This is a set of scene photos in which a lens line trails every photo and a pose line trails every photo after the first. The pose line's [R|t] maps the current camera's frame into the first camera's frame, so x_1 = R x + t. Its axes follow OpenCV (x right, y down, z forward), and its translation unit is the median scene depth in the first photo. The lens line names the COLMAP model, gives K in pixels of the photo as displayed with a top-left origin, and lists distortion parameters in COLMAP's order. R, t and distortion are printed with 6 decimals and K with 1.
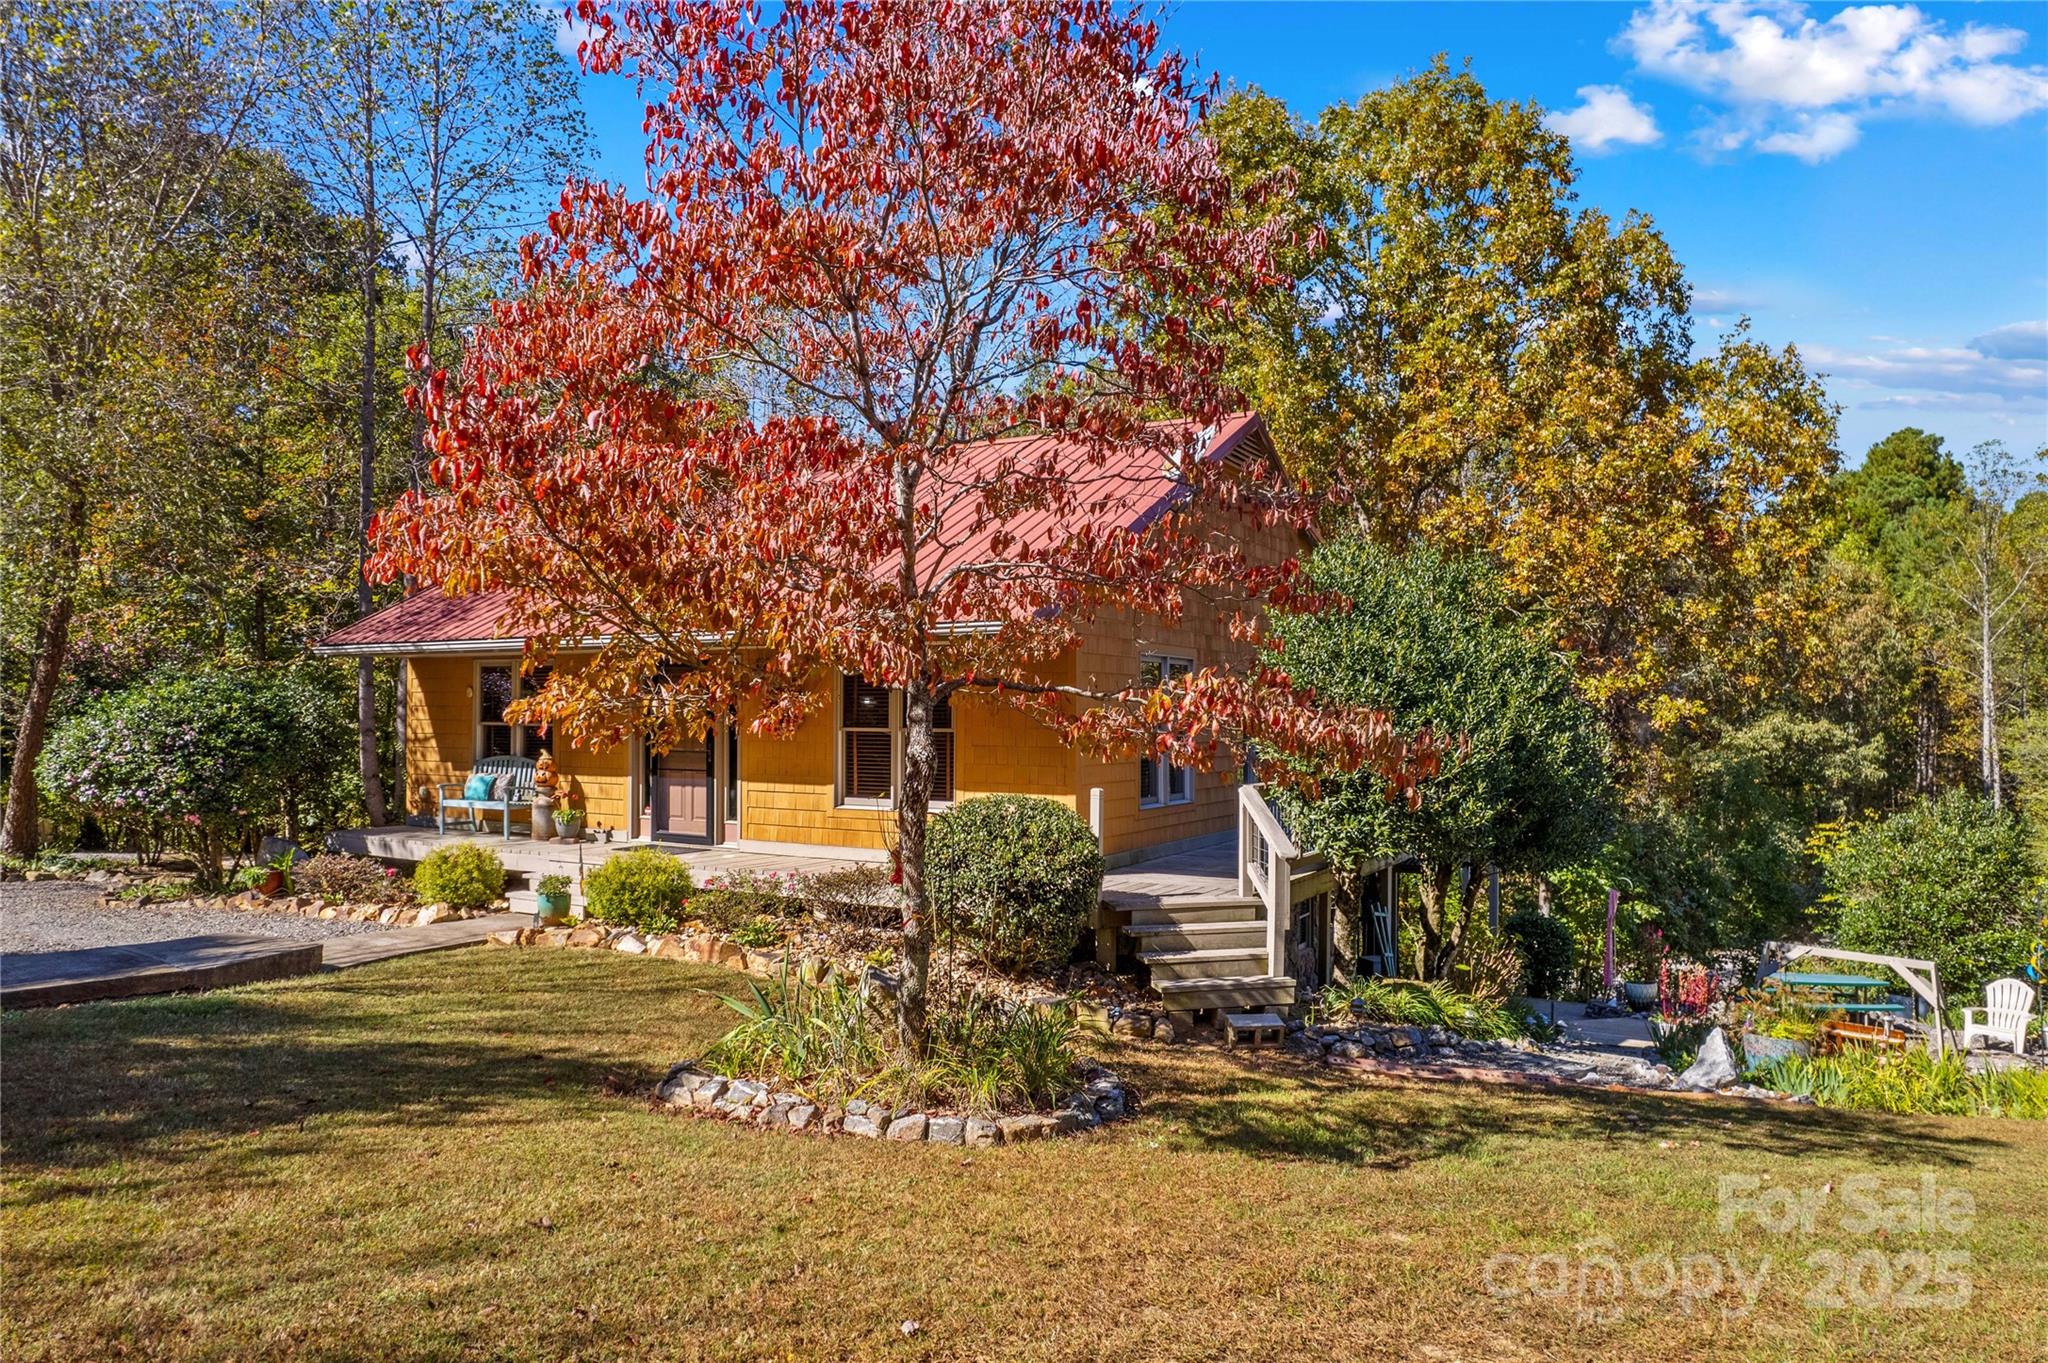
lens RADIAL K [[1335.5, 0, 1024.7], [0, 1335.5, 672.6], [0, 0, 1]] dist [-0.072734, 0.071293]
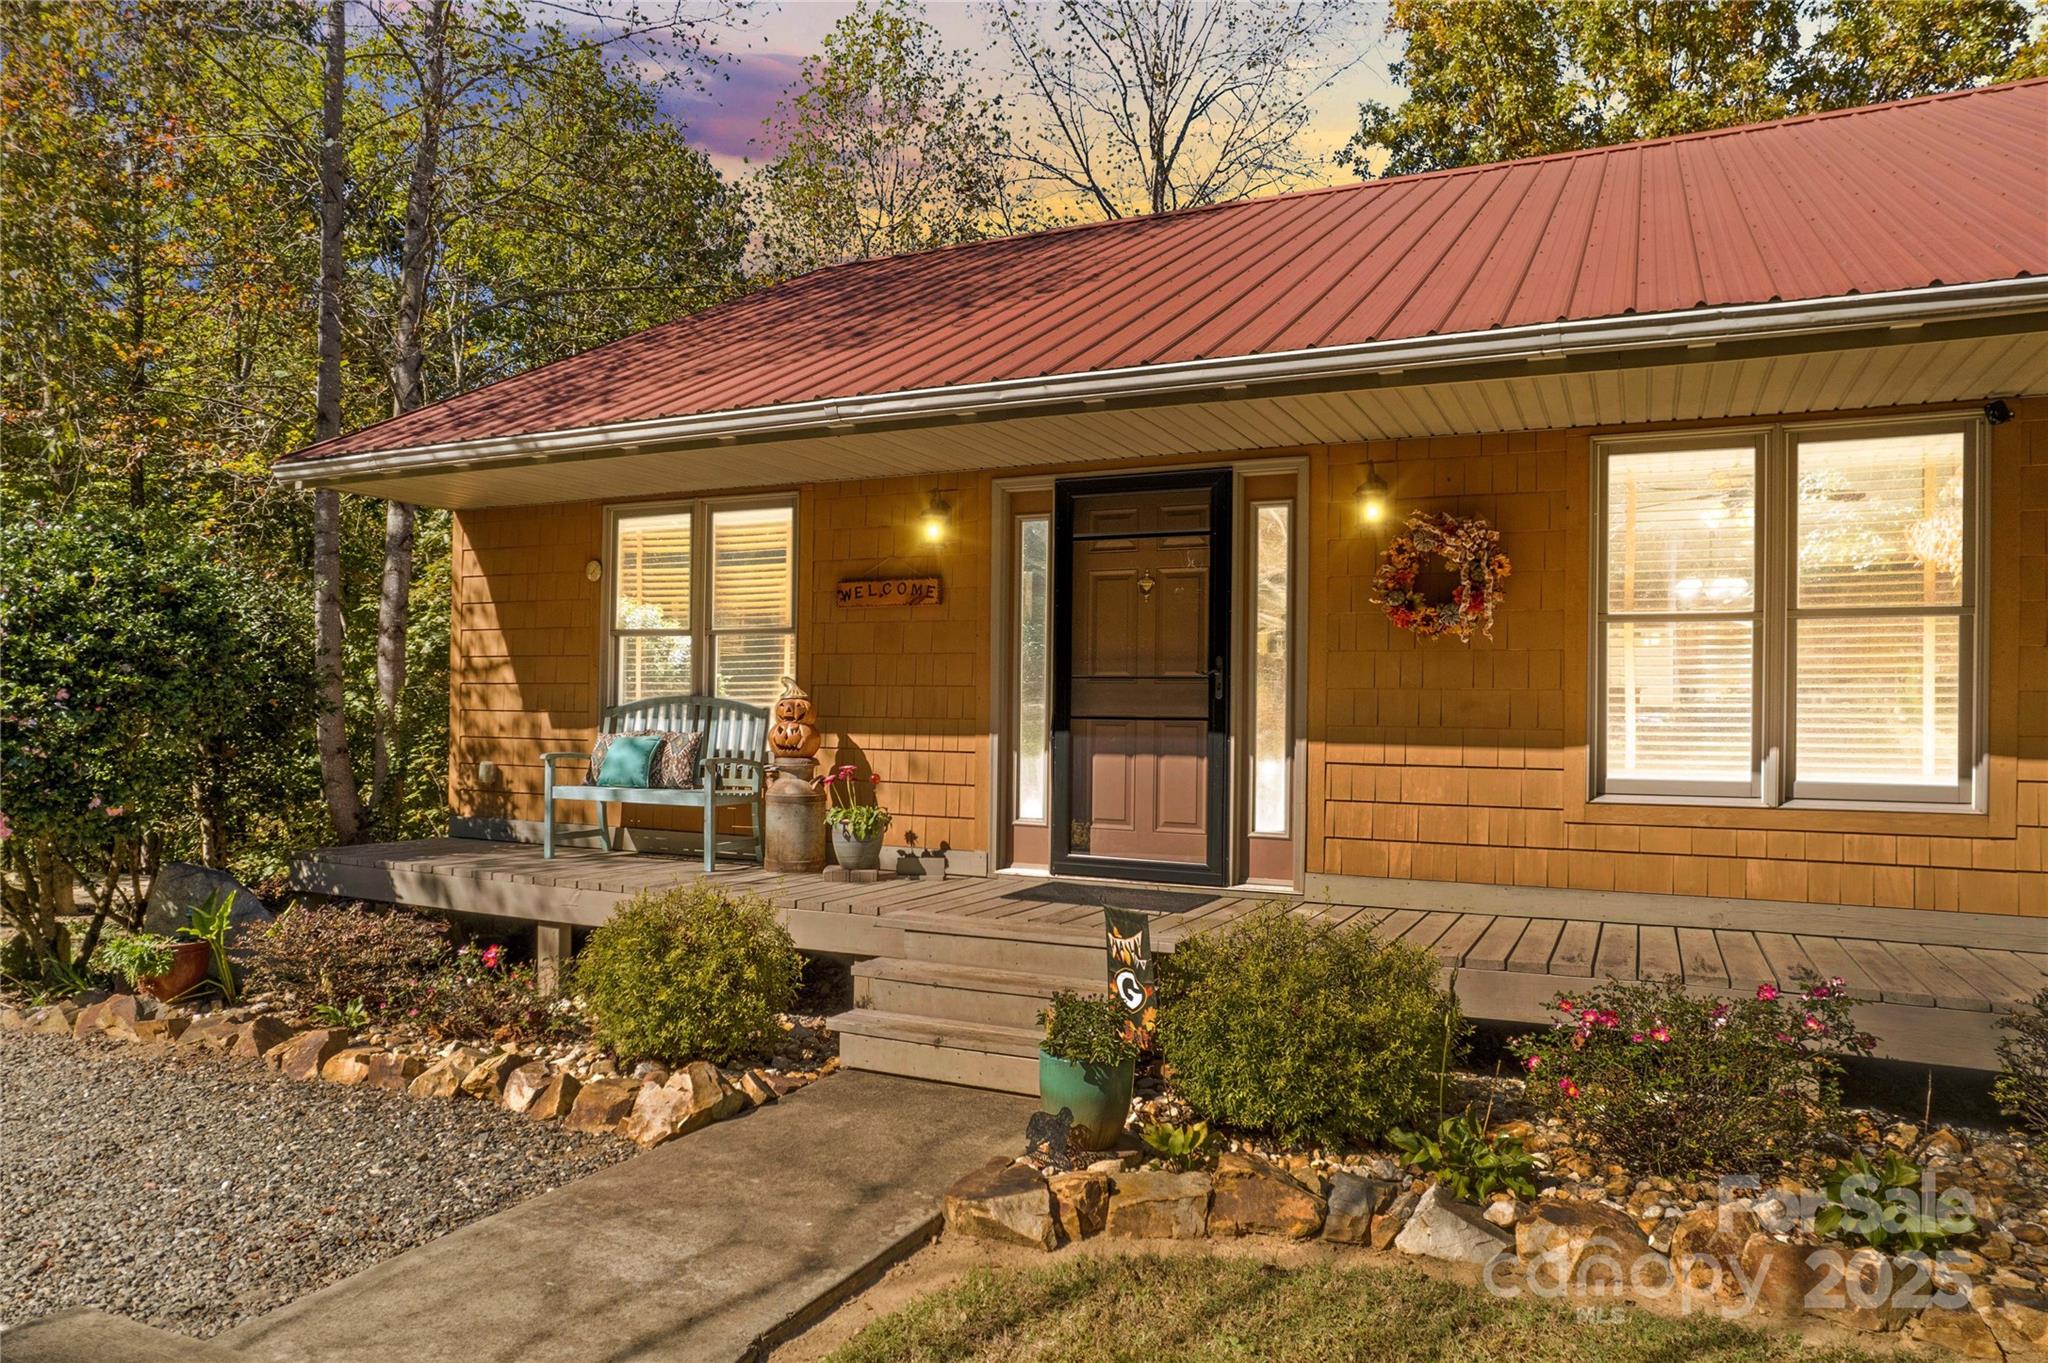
lens RADIAL K [[1279.2, 0, 1024.0], [0, 1279.2, 681.5], [0, 0, 1]] dist [-0.087212, 0.057243]
pose [[0.994876, 0.010059, 0.100603, -0.326886], [-0.010566, 0.999934, 0.004513, 0.056337], [-0.100551, -0.005553, 0.994916, 0.542747]]
